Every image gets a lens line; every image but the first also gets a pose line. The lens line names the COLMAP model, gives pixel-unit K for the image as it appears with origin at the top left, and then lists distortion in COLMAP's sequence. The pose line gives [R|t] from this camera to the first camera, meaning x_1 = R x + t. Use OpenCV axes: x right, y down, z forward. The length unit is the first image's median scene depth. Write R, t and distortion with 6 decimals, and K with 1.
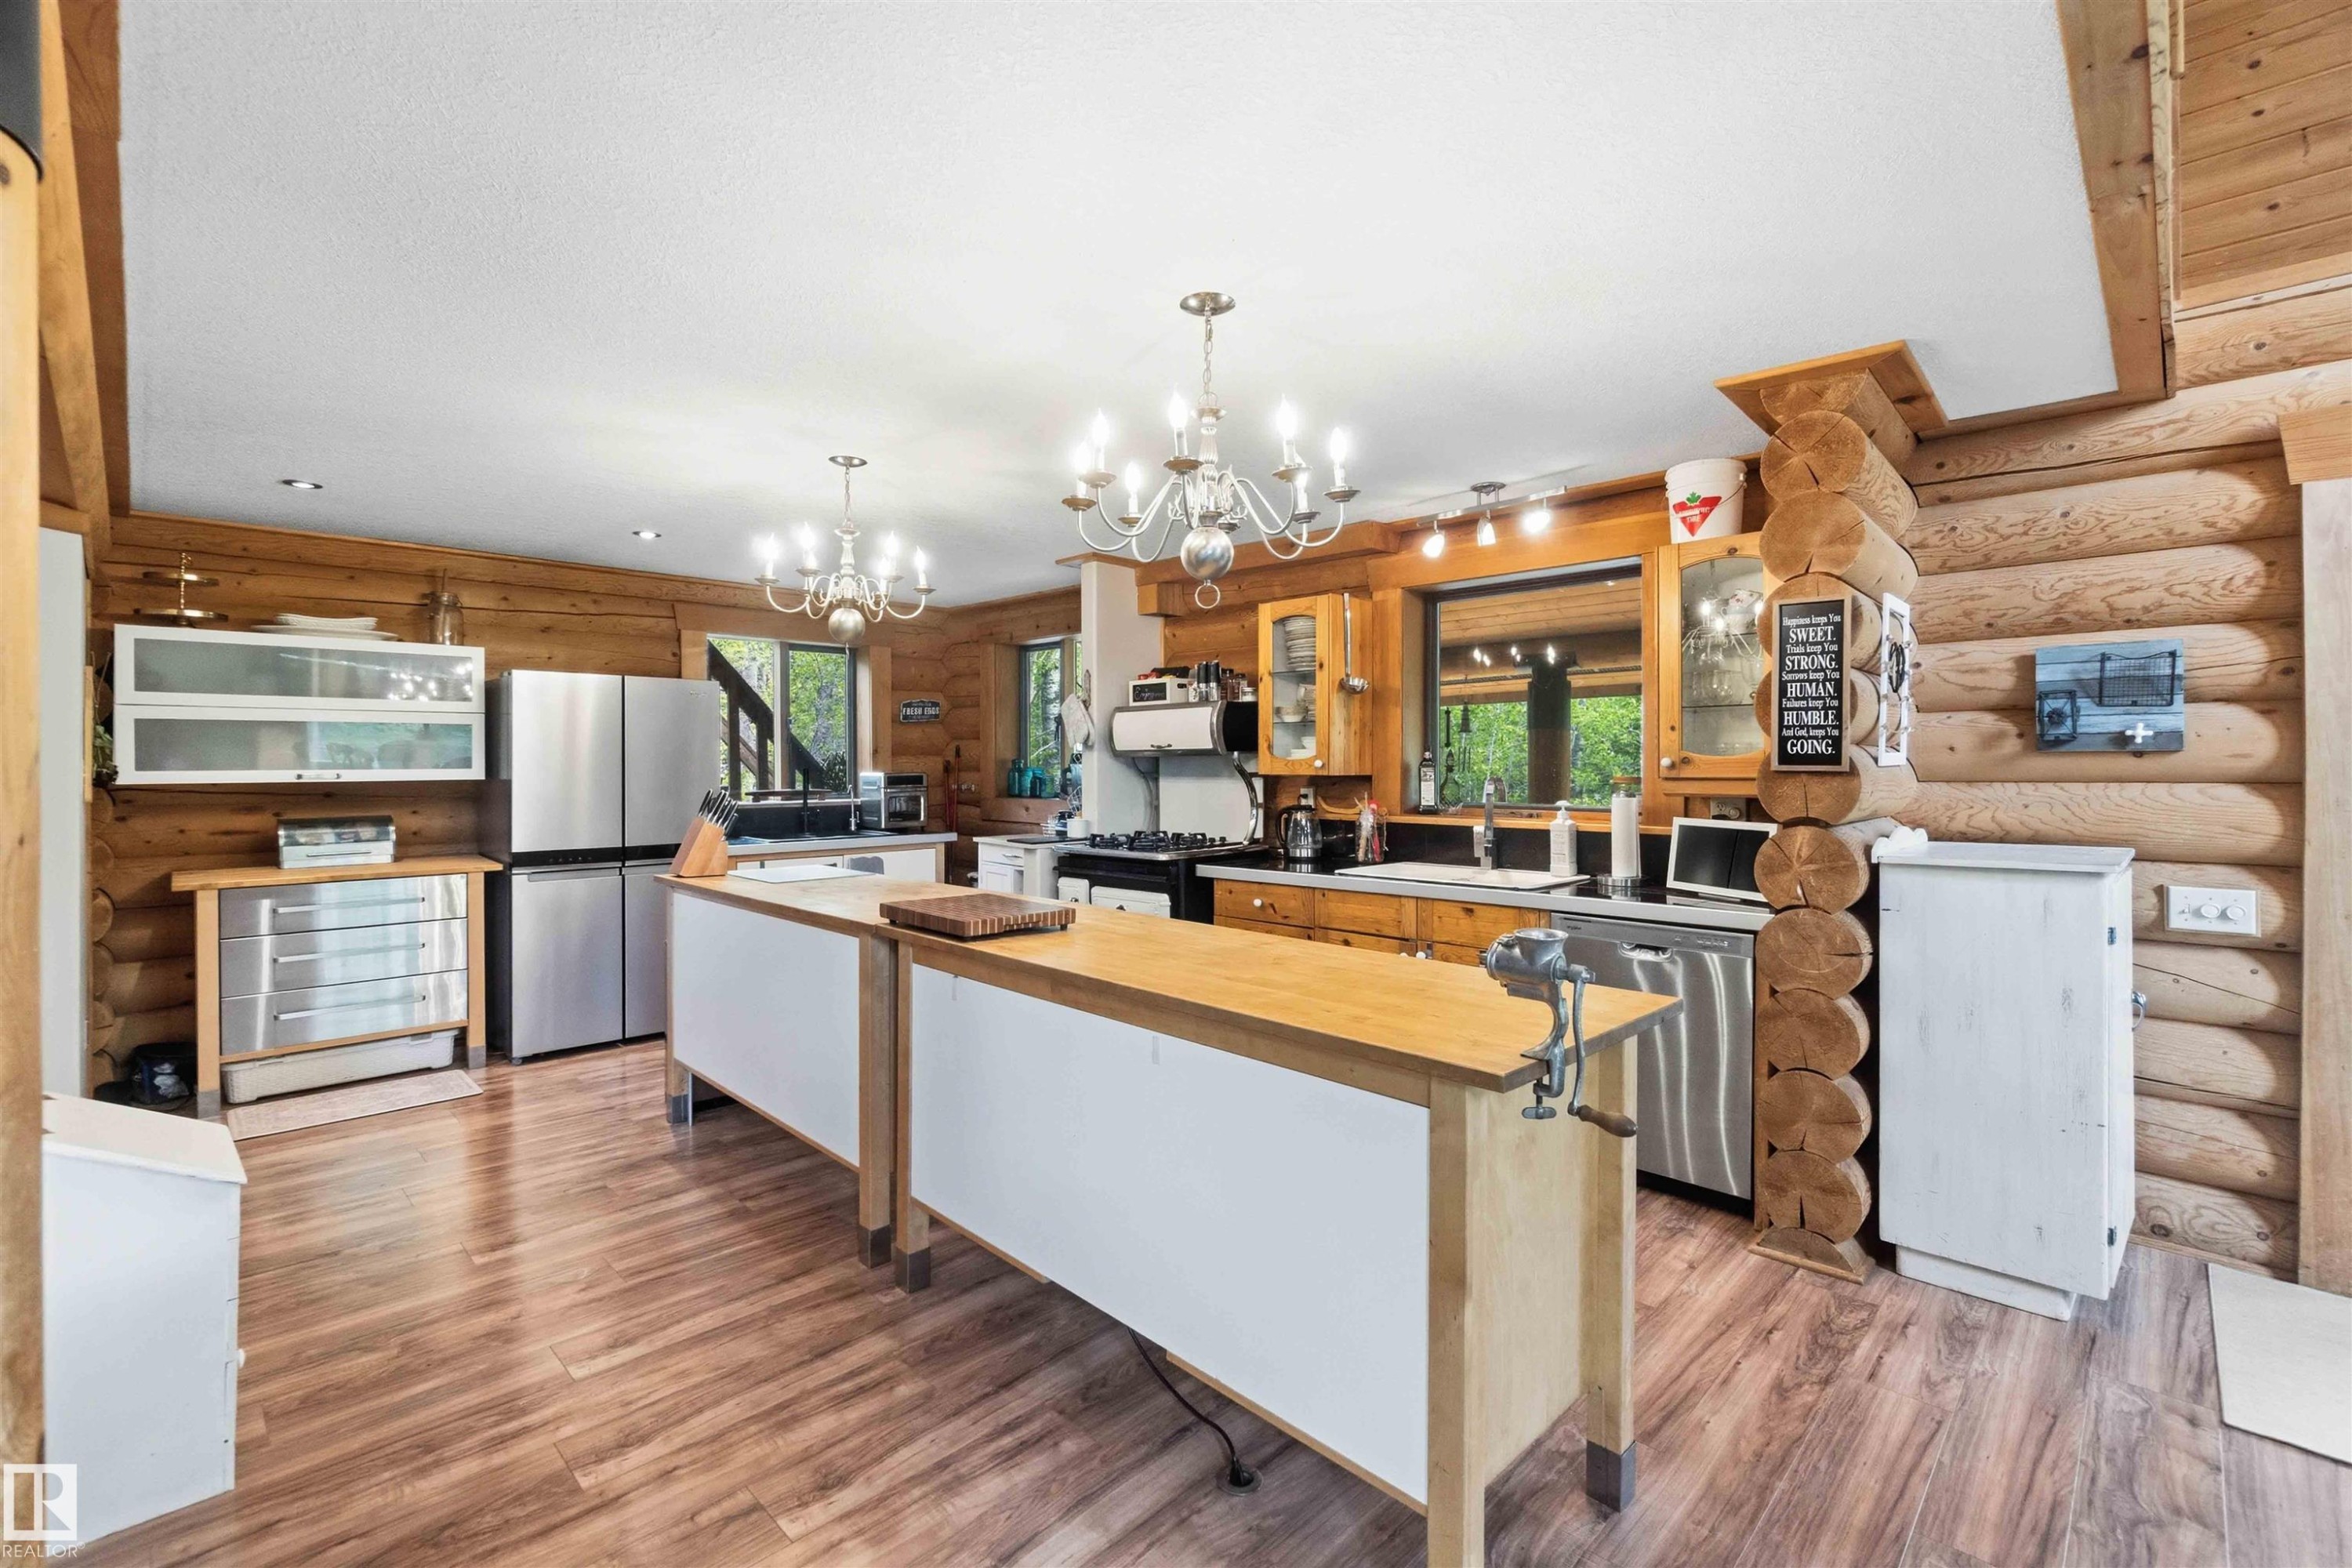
lens RADIAL K [[1019.0, 0, 1167.7], [0, 1019.0, 771.8], [0, 0, 1]] dist [-0.006180, 0.002192]
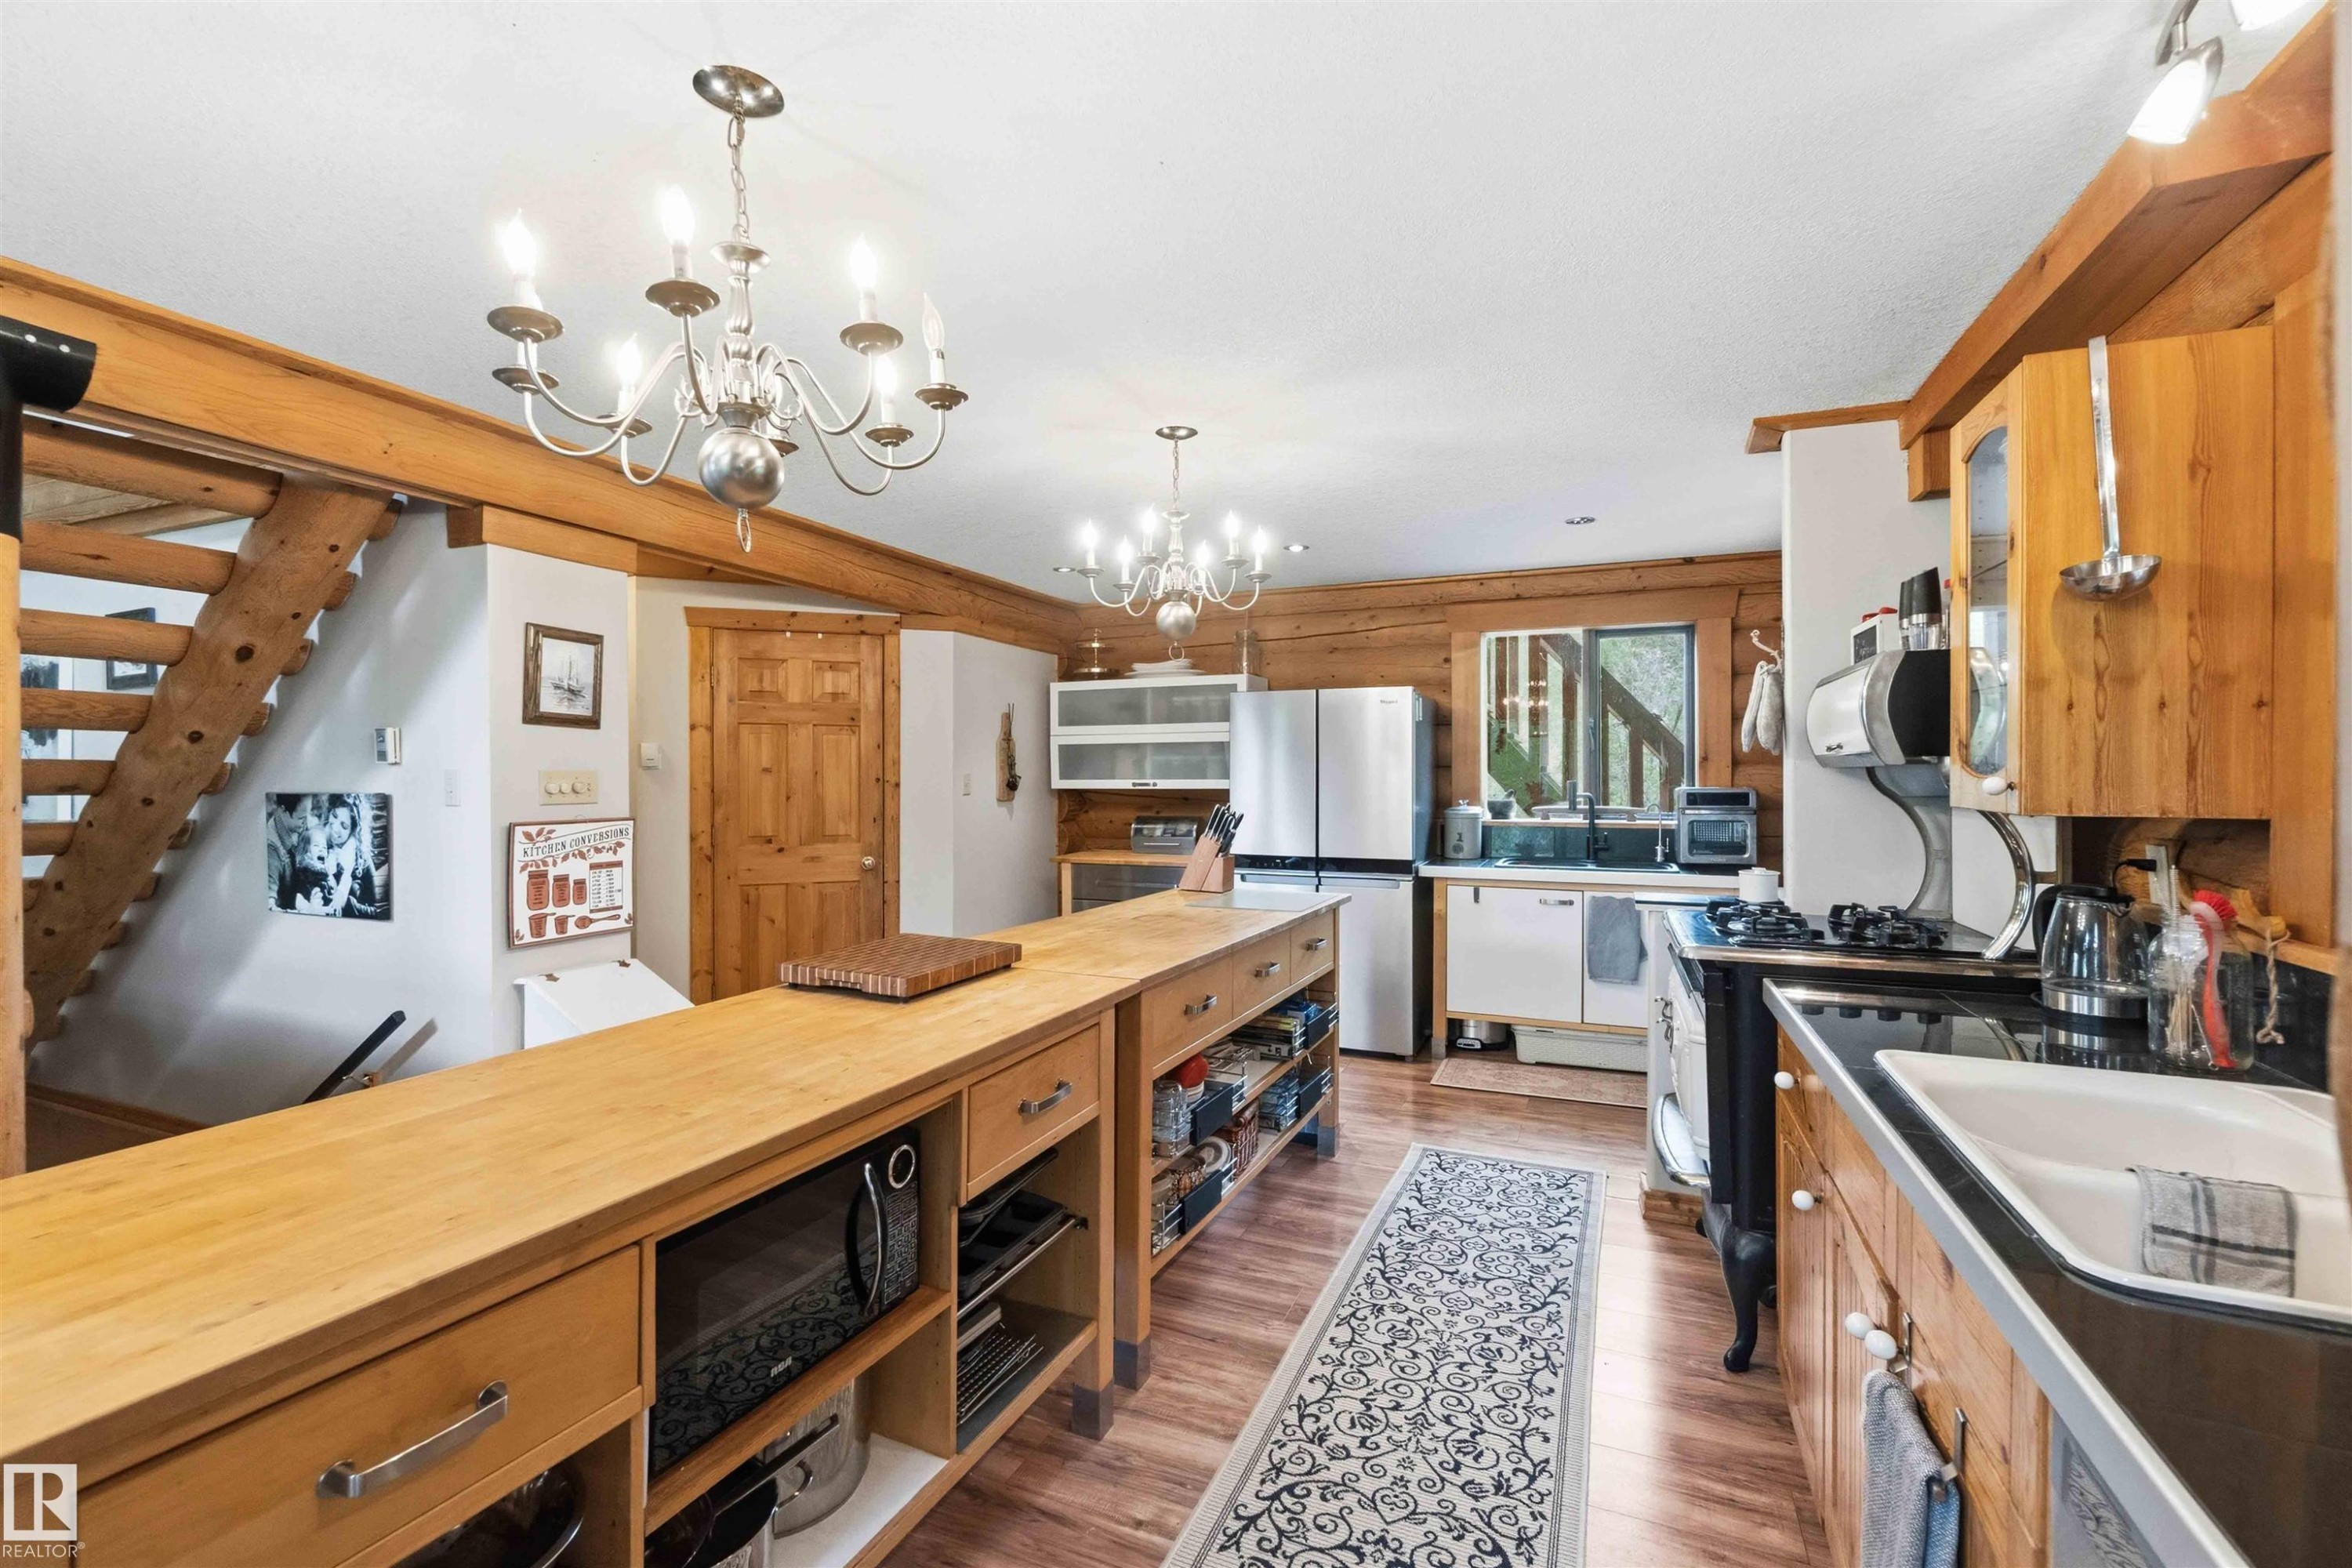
lens RADIAL K [[1019.0, 0, 1173.3], [0, 1019.0, 779.6], [0, 0, 1]] dist [-0.006180, 0.002192]
pose [[0.363449, 0.008250, -0.931577, 0.496421], [-0.007747, 0.999953, 0.005833, -0.012324], [0.931582, 0.005097, 0.363496, 0.677582]]
